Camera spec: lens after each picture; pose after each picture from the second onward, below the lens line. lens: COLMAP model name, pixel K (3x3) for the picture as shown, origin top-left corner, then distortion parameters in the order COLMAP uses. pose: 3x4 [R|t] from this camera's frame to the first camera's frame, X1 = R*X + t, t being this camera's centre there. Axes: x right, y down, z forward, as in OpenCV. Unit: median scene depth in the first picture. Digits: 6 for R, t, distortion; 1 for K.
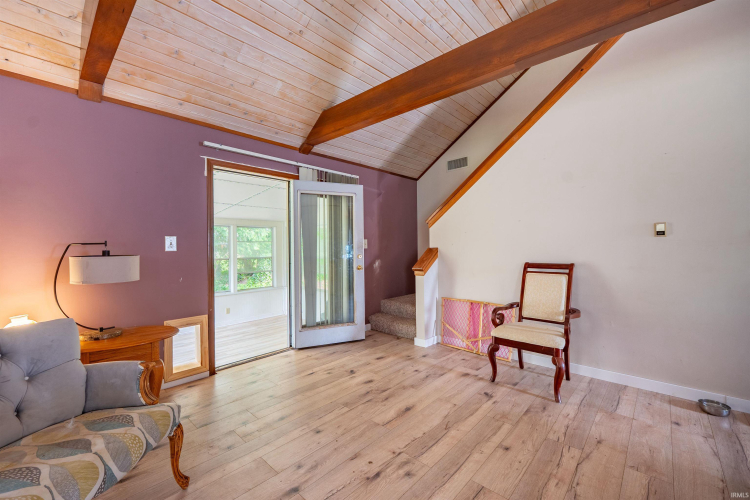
lens RADIAL K [[313.9, 0, 375.0], [0, 313.9, 250.0], [0, 0, 1]] dist [-0.043866, -0.000028]
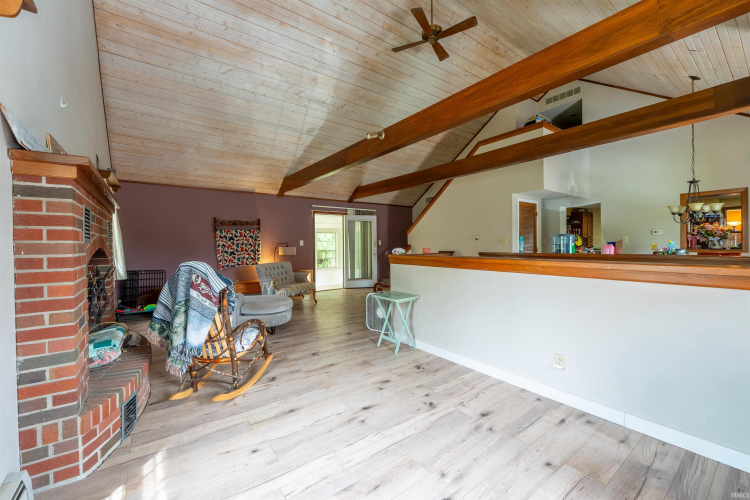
lens RADIAL K [[314.2, 0, 375.0], [0, 314.2, 250.0], [0, 0, 1]] dist [0.000069, -0.000002]
pose [[0.984487, 0.004674, -0.175396, 0.350233], [-0.003265, 0.999960, 0.008319, 0.012331], [0.175428, -0.007617, 0.984463, -1.196701]]
